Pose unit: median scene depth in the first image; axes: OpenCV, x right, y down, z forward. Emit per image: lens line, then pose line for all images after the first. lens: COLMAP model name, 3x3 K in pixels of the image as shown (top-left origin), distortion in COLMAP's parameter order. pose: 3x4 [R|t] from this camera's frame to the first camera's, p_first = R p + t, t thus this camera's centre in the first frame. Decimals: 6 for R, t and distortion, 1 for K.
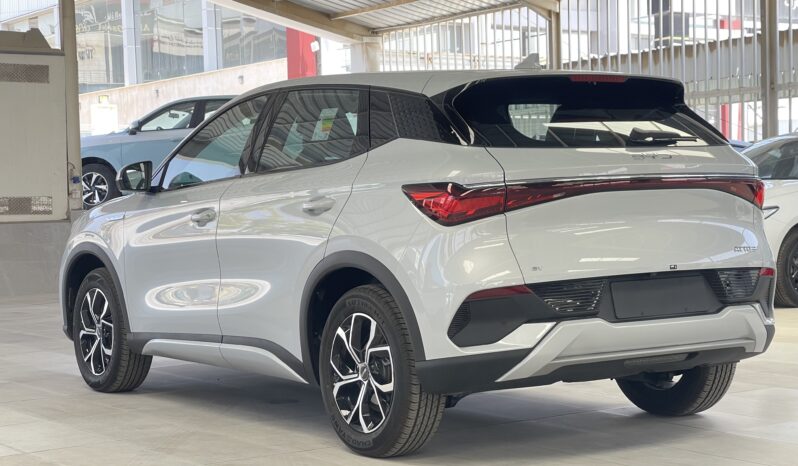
lens RADIAL K [[1569.4, 0, 398.8], [0, 1569.4, 232.7], [0, 0, 1]] dist [0.071518, 0.000000]
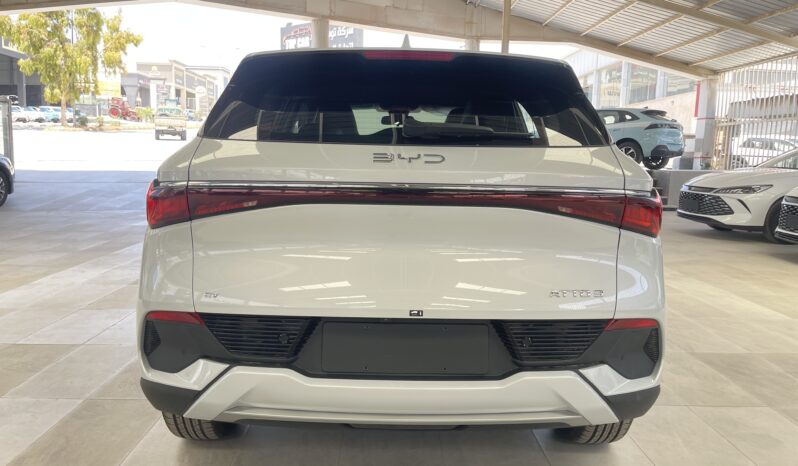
lens RADIAL K [[635.2, 0, 398.8], [0, 635.2, 235.8], [0, 0, 1]] dist [-0.009887, -0.003077]
pose [[0.833481, 0.109790, -0.541531, 0.312019], [-0.053477, 0.991488, 0.118708, -0.046012], [0.549954, -0.069981, 0.832258, 0.732512]]
